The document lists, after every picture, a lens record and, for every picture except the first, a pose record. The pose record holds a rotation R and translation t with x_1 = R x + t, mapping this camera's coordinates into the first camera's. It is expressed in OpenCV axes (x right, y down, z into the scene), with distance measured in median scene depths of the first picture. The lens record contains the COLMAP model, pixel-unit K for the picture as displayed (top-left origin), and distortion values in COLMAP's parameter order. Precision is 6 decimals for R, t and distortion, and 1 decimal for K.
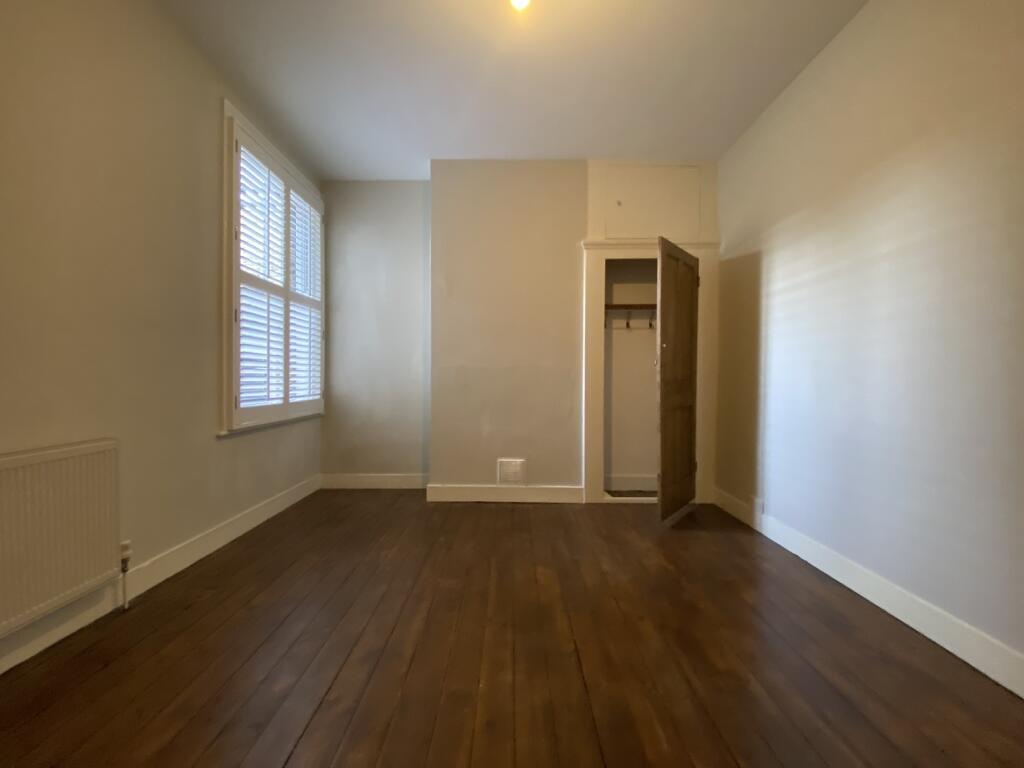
lens RADIAL K [[415.1, 0, 507.3], [0, 415.1, 381.6], [0, 0, 1]] dist [0.059328, -0.048227]
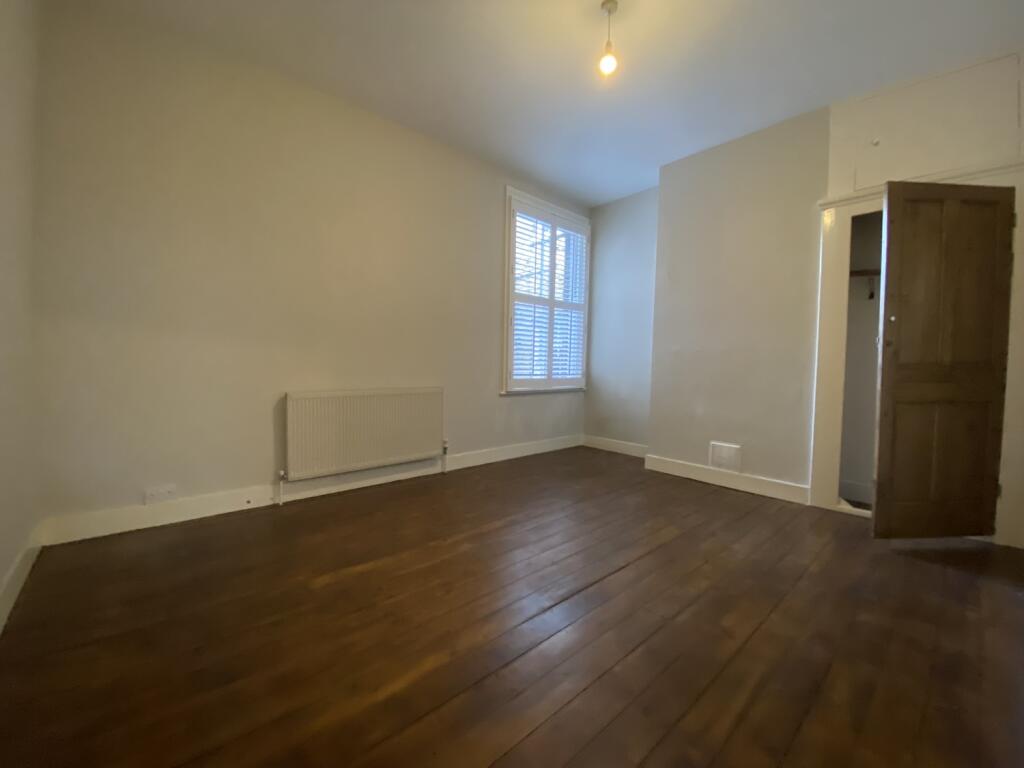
lens RADIAL K [[412.6, 0, 512.4], [0, 412.6, 389.0], [0, 0, 1]] dist [0.059224, -0.029648]
pose [[0.673003, 0.052839, -0.737750, 0.422861], [-0.023586, 0.998471, 0.049996, 0.018132], [0.739264, -0.016247, 0.673220, -0.054705]]
